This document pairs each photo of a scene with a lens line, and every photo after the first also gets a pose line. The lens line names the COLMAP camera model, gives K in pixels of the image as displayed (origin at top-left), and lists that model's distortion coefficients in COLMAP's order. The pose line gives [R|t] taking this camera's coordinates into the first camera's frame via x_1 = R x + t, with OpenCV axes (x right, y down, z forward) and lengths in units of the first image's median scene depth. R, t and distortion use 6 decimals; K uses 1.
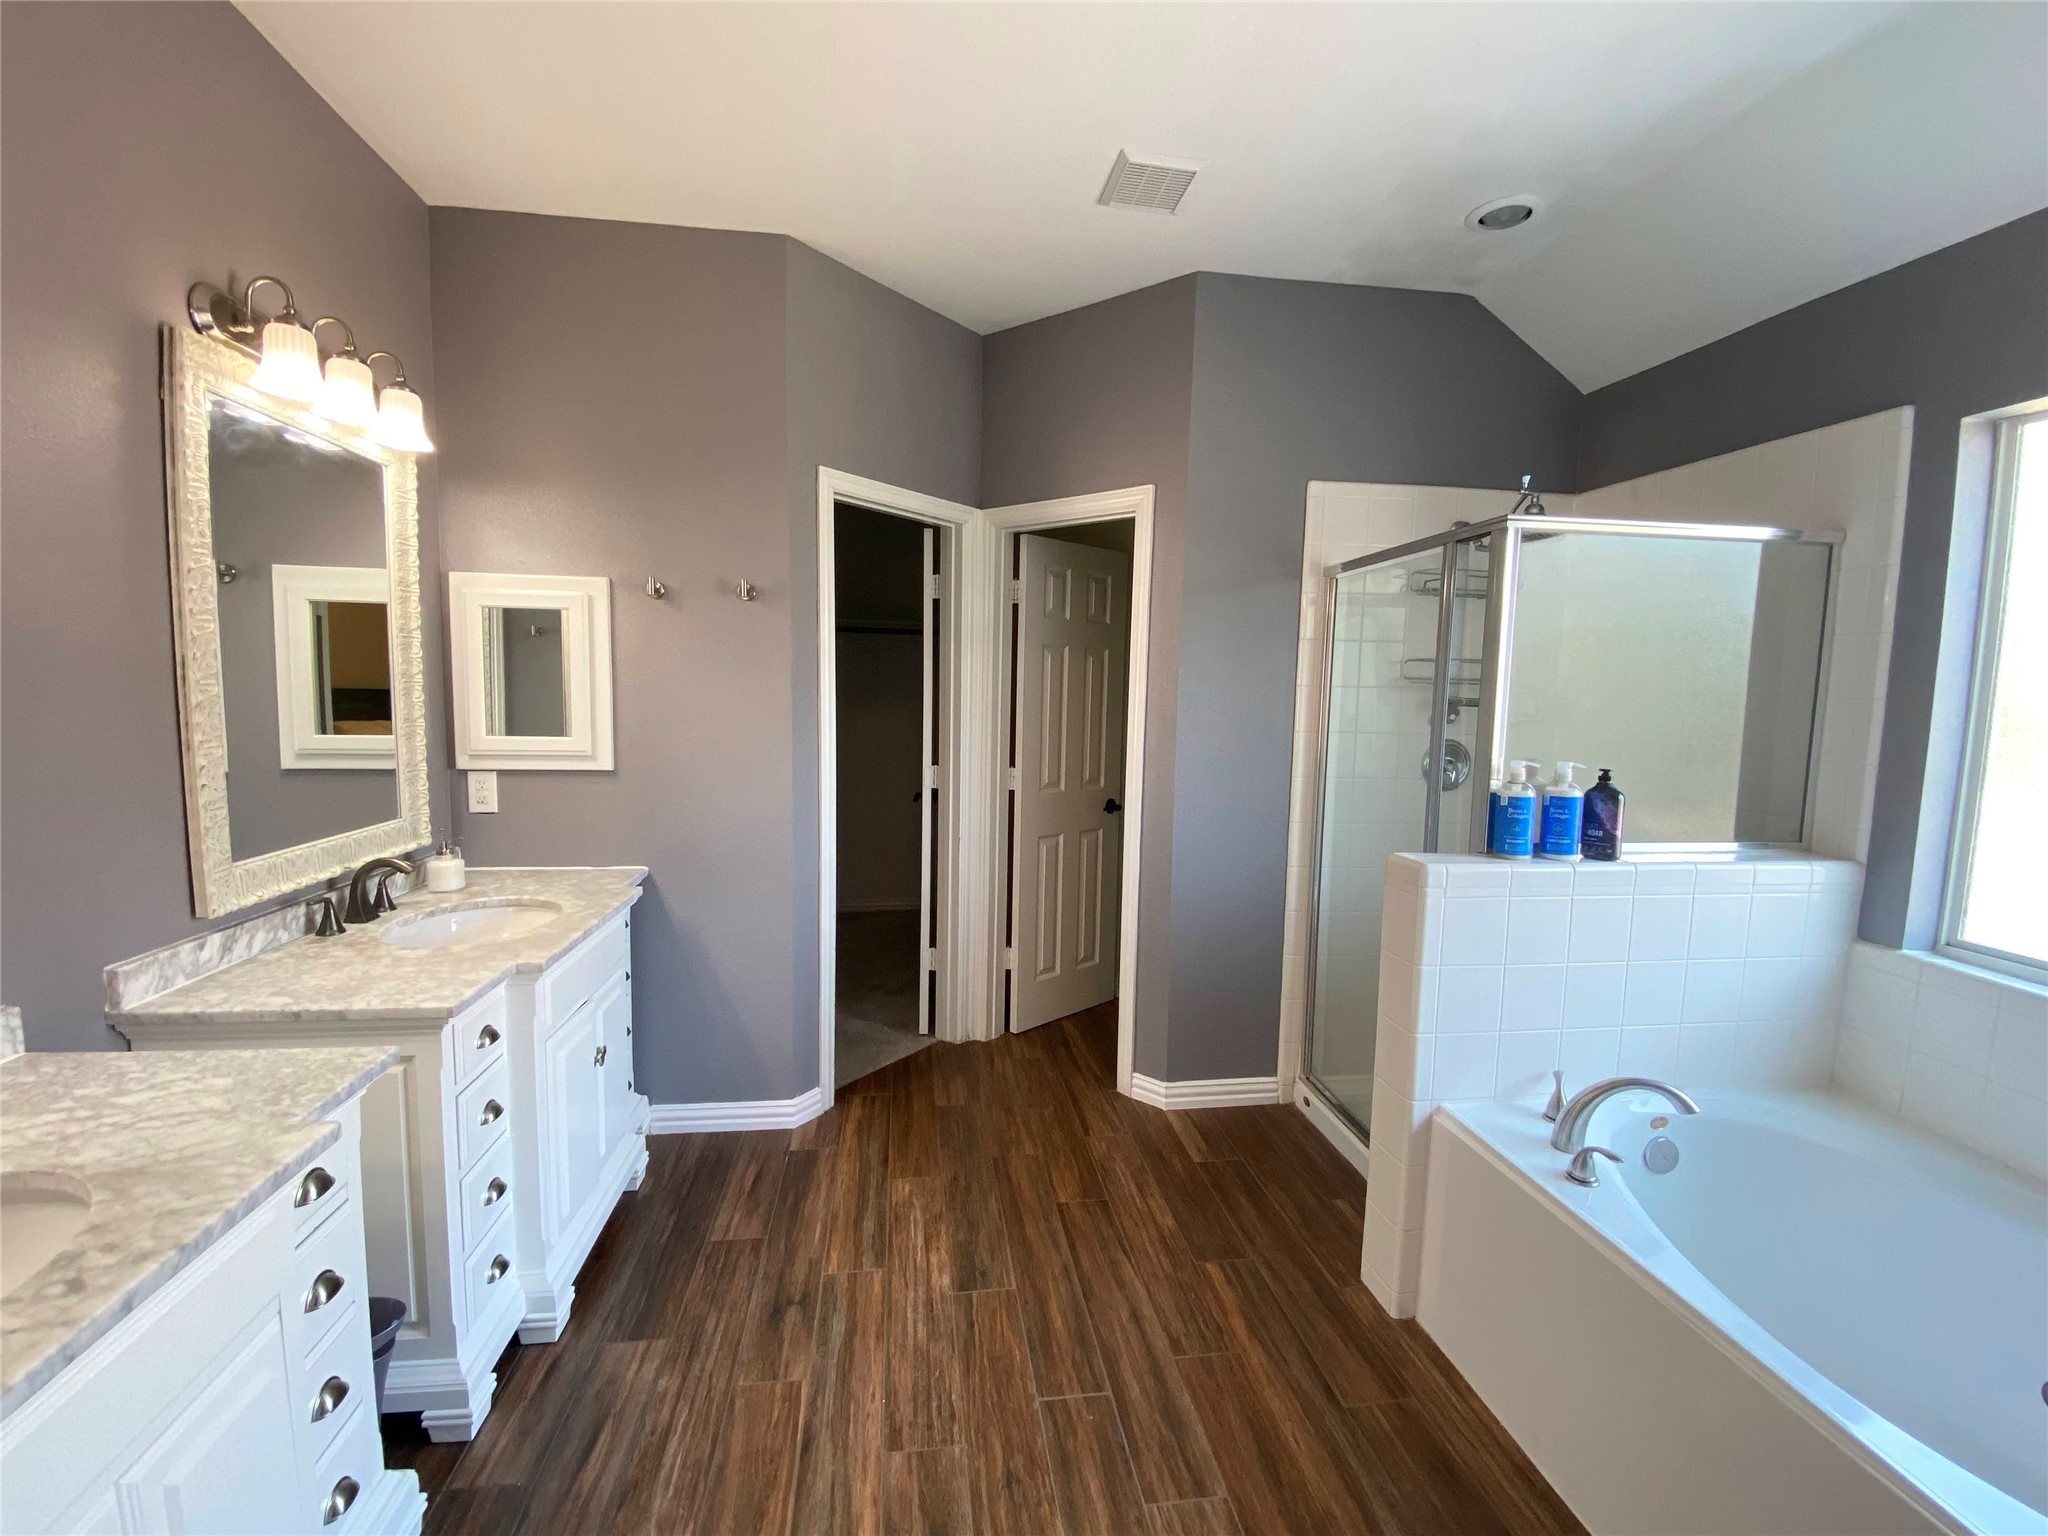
lens RADIAL K [[841.7, 0, 1020.6], [0, 841.7, 765.8], [0, 0, 1]] dist [0.000832, -0.000884]
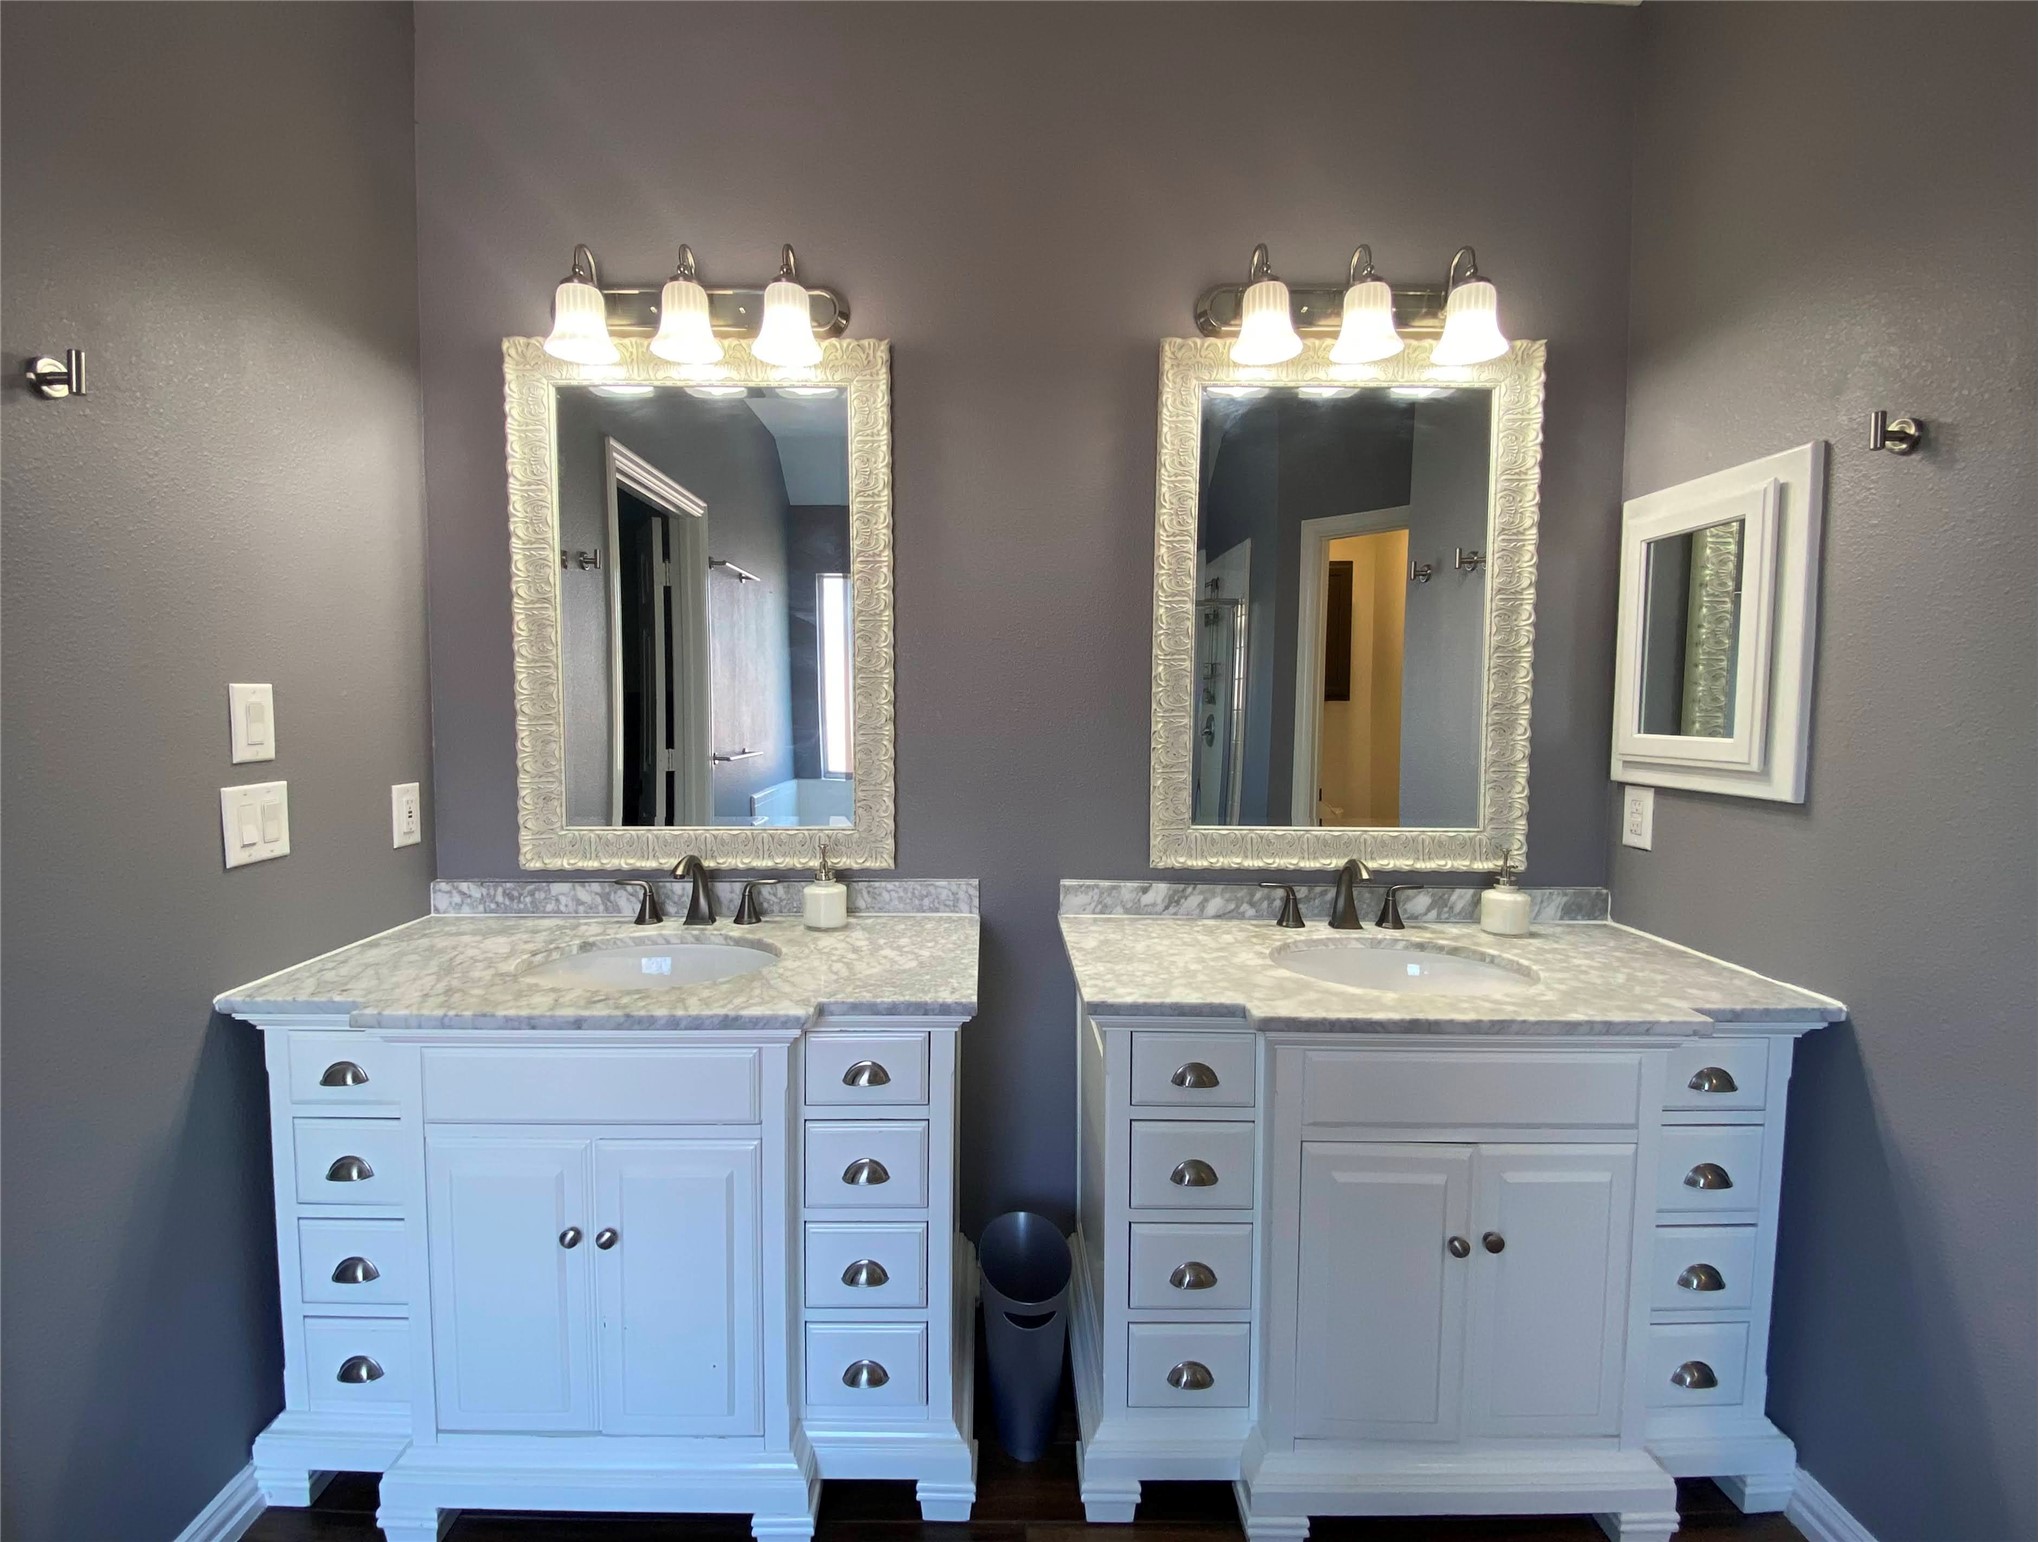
lens RADIAL K [[877.6, 0, 1015.8], [0, 877.6, 765.0], [0, 0, 1]] dist [0.004500, 0.000028]
pose [[-0.117051, 0.042214, -0.992228, 0.174082], [-0.101957, 0.993306, 0.054287, 0.002619], [0.987878, 0.107519, -0.111963, 0.808083]]
